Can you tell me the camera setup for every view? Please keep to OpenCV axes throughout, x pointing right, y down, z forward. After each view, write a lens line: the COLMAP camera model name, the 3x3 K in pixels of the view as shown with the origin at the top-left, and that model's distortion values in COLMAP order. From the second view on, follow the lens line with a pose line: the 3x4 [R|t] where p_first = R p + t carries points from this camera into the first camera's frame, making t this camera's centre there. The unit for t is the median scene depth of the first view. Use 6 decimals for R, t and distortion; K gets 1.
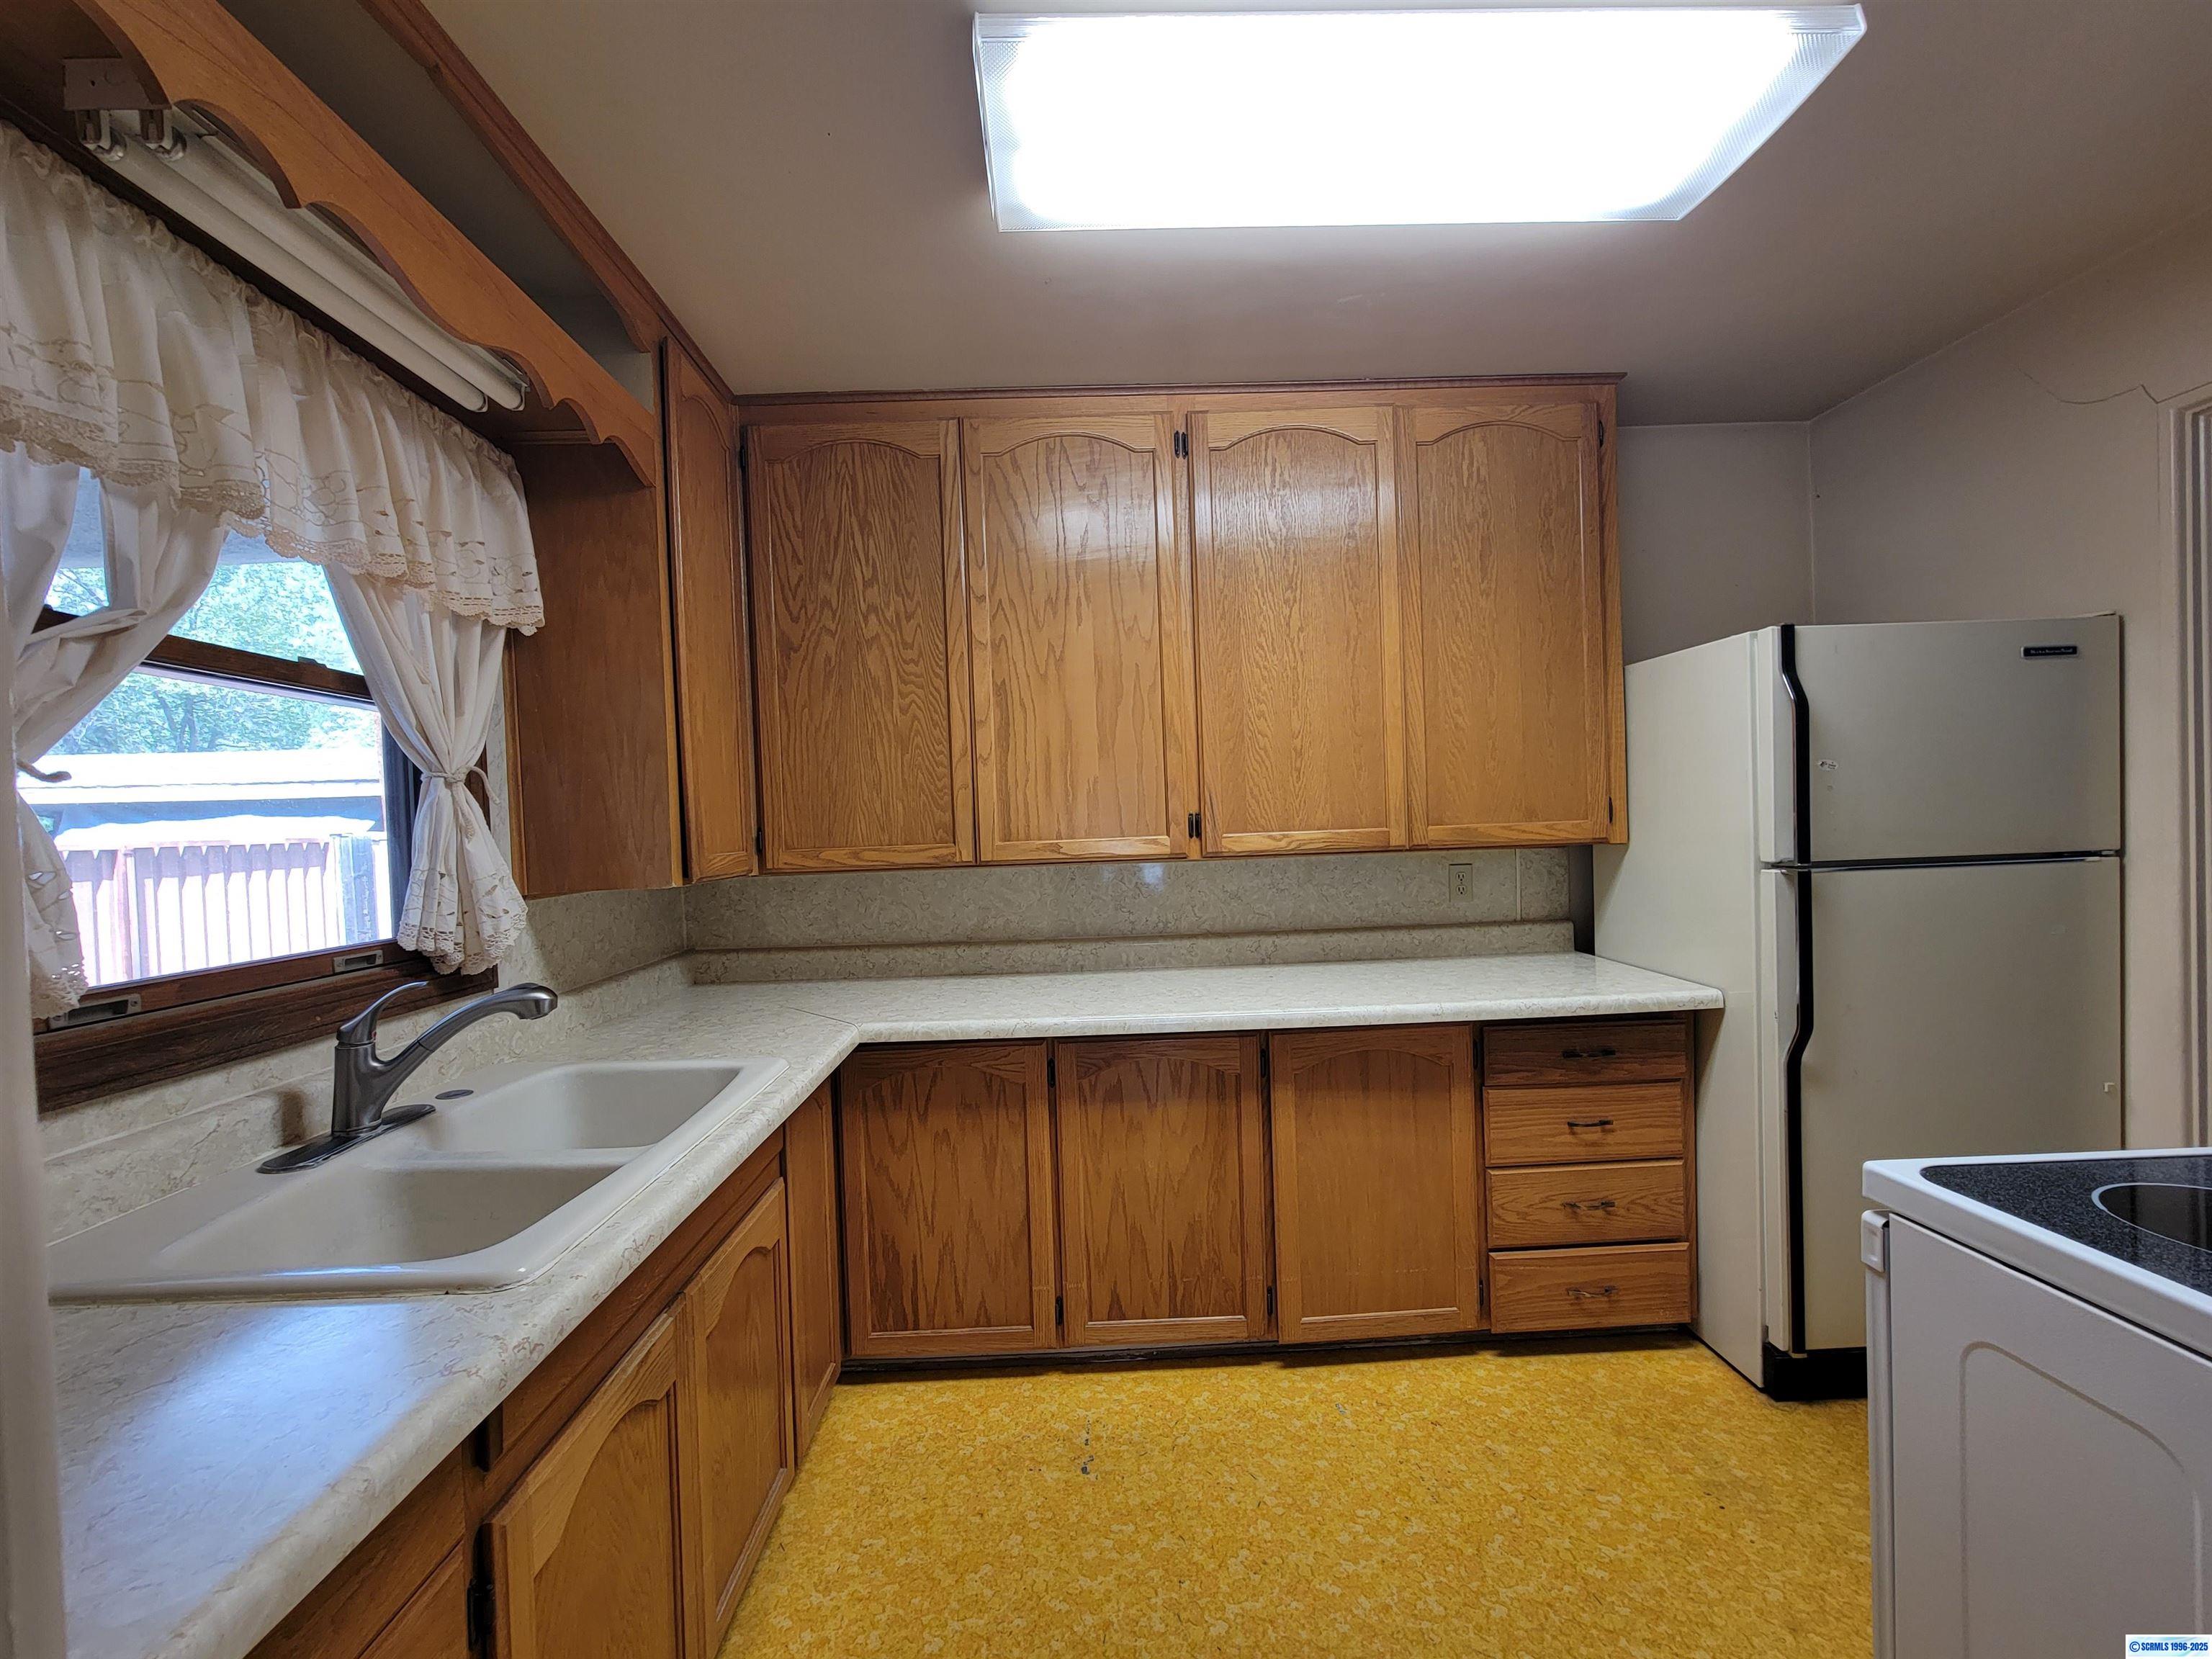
lens RADIAL K [[889.4, 0, 1101.7], [0, 889.4, 836.2], [0, 0, 1]] dist [-0.003058, -0.000204]
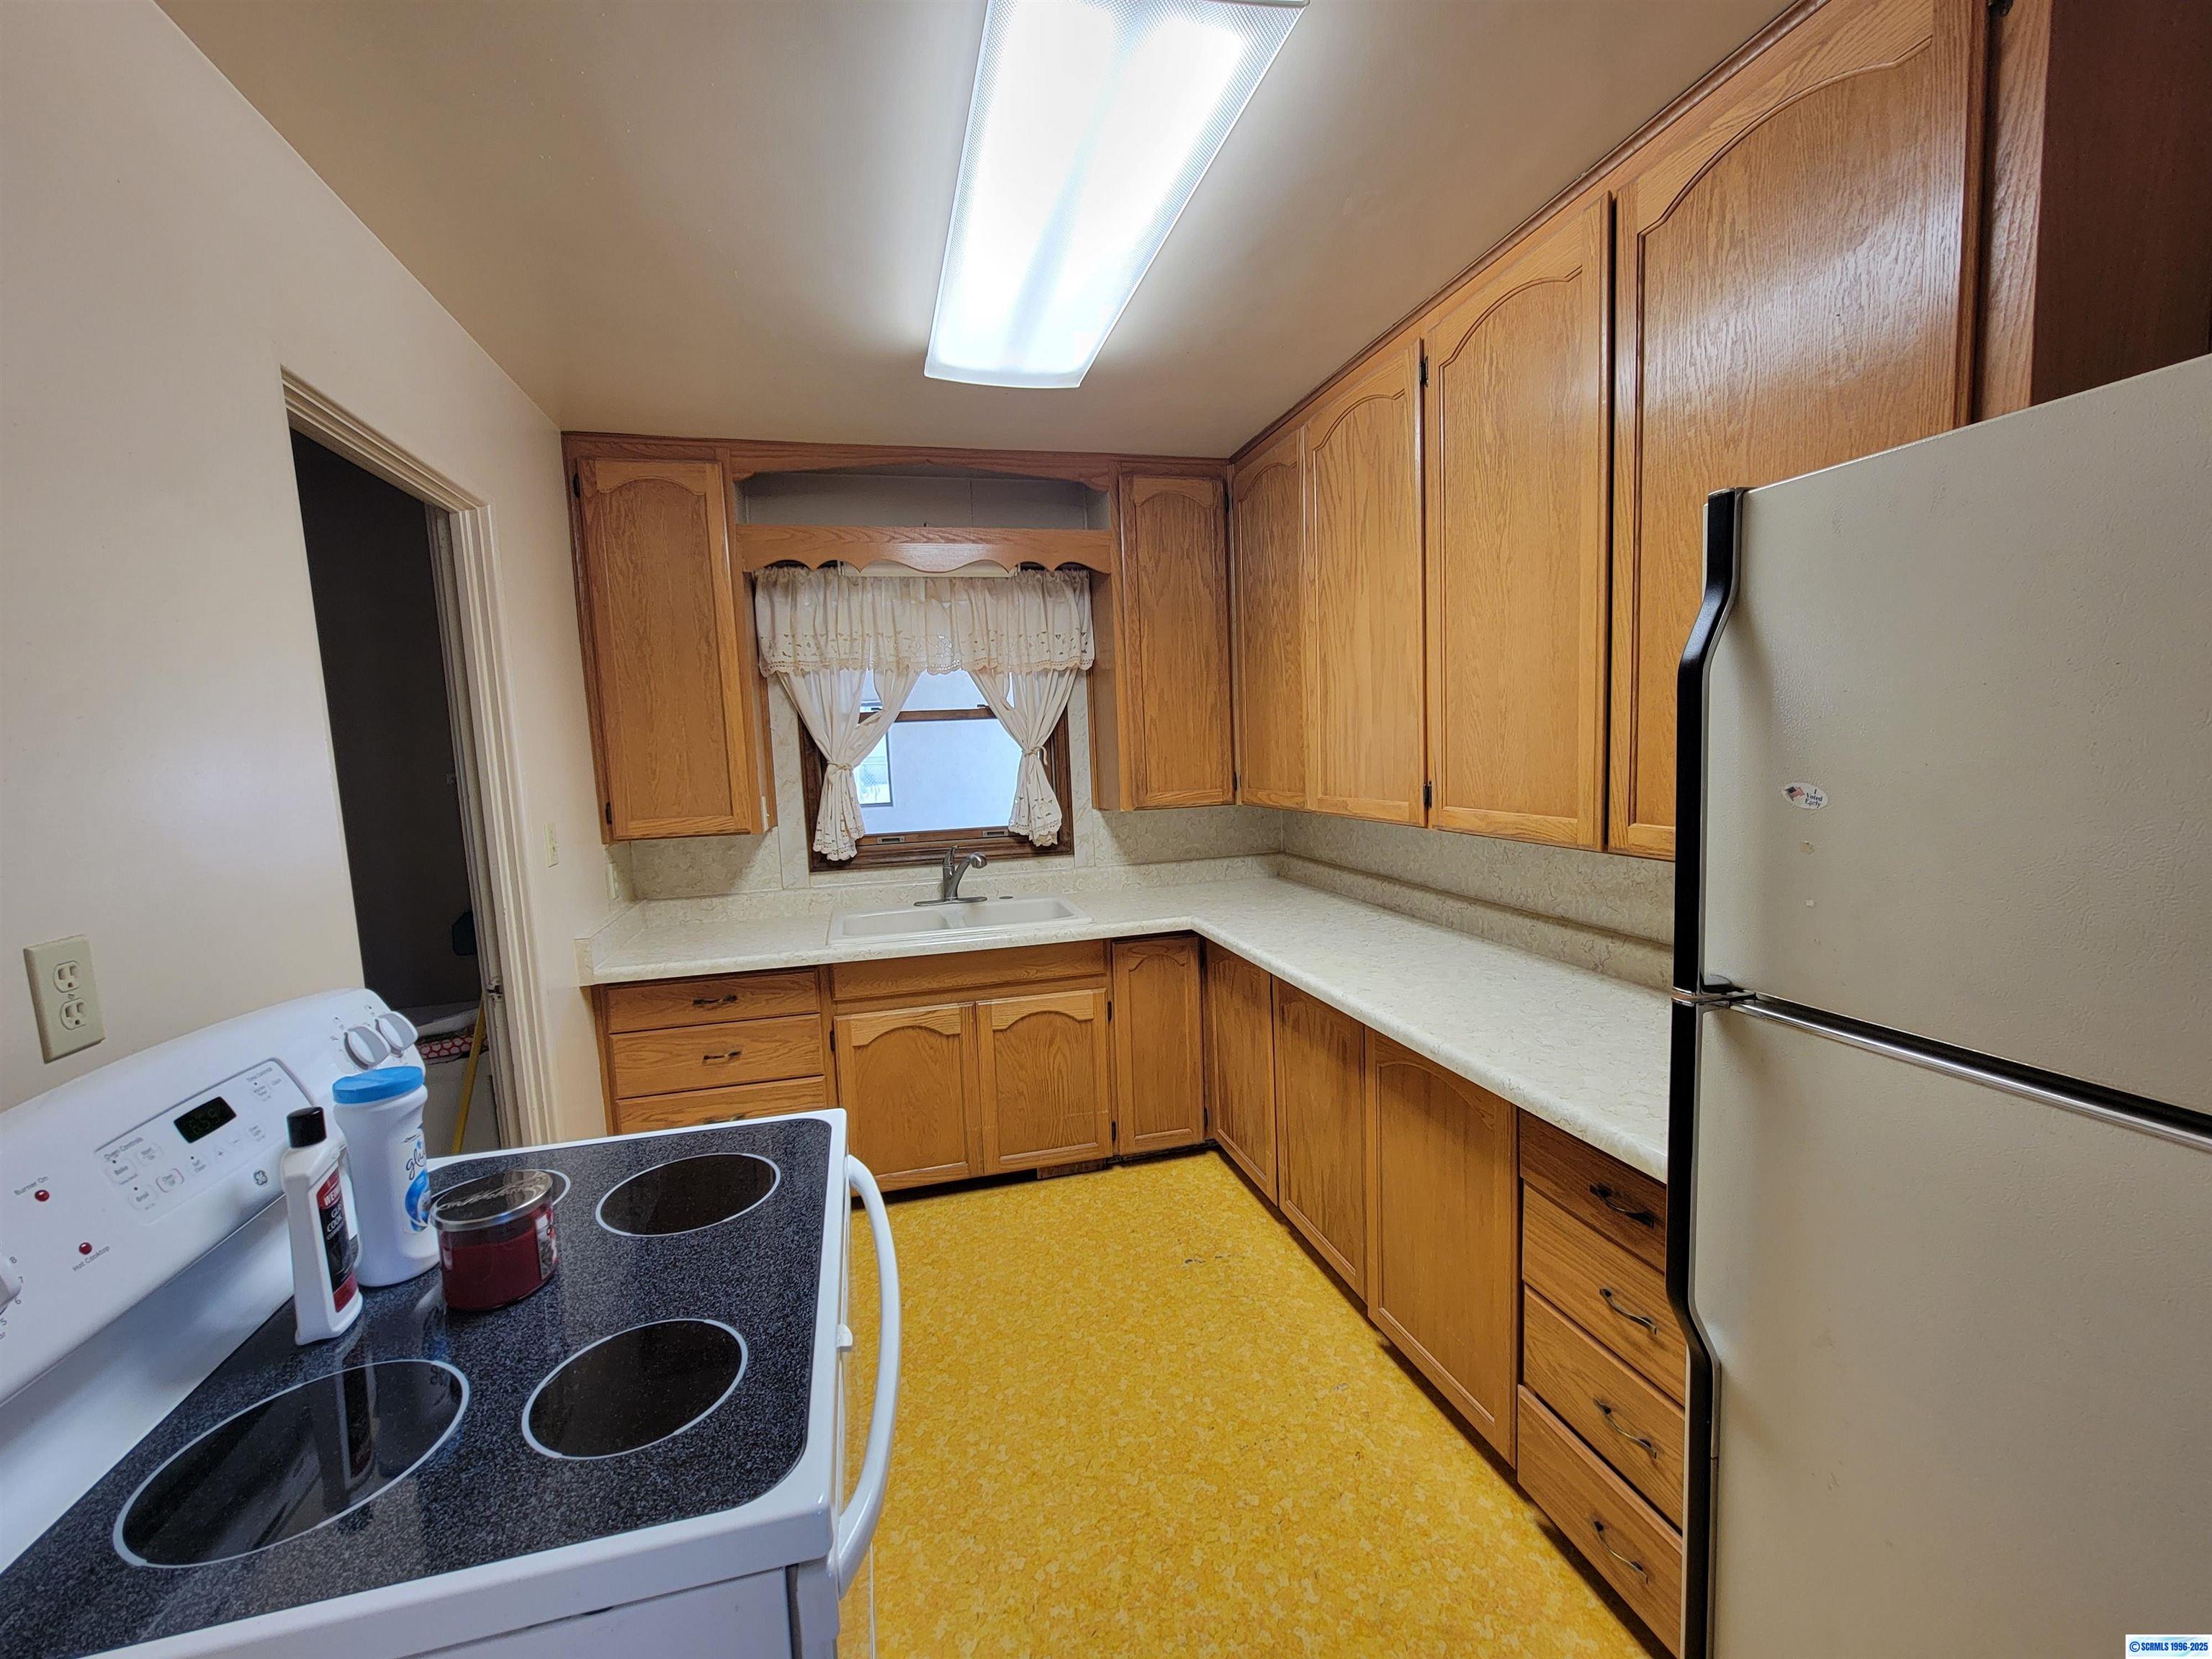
lens RADIAL K [[889.4, 0, 1105.0], [0, 889.4, 831.6], [0, 0, 1]] dist [-0.003058, -0.000204]
pose [[0.247163, 0.120152, -0.961496, 0.930884], [0.015957, 0.991643, 0.128021, -0.099080], [0.968842, -0.046985, 0.243181, 0.442771]]
